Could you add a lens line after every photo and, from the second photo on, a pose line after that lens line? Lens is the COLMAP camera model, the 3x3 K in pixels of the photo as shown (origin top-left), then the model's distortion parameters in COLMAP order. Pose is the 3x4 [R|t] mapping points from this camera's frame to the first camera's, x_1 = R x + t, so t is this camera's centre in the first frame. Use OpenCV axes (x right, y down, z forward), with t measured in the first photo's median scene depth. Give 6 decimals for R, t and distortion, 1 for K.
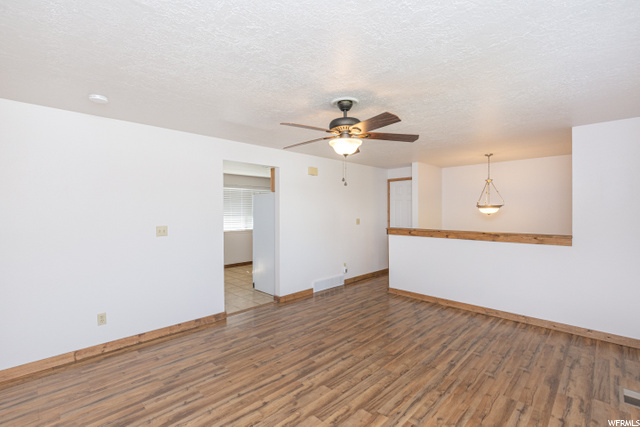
lens RADIAL K [[288.2, 0, 320.0], [0, 288.2, 213.5], [0, 0, 1]] dist [0.002243, -0.000517]
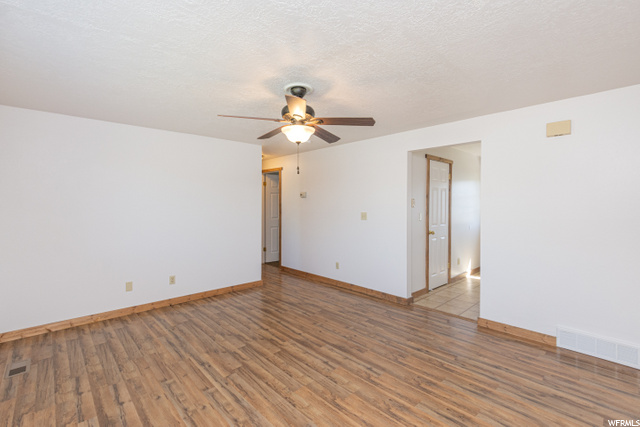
lens RADIAL K [[286.9, 0, 320.2], [0, 286.9, 205.5], [0, 0, 1]] dist [-0.001603, -0.000147]
pose [[-0.019940, 0.010540, -0.999746, 0.758249], [-0.007600, 0.999914, 0.010693, -0.000502], [0.999772, 0.007811, -0.019858, 0.771069]]
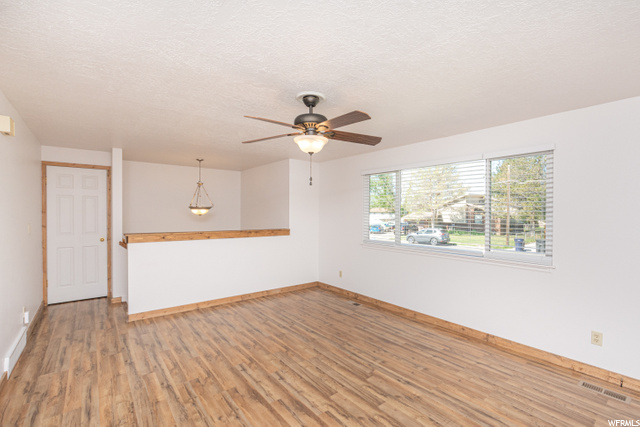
lens RADIAL K [[293.4, 0, 308.7], [0, 293.4, 216.0], [0, 0, 1]] dist [-0.001039, -0.000264]
pose [[0.139543, -0.007310, 0.990189, -0.613231], [0.001235, 0.999973, 0.007208, -0.001771], [-0.990215, 0.000217, 0.139549, 0.613041]]
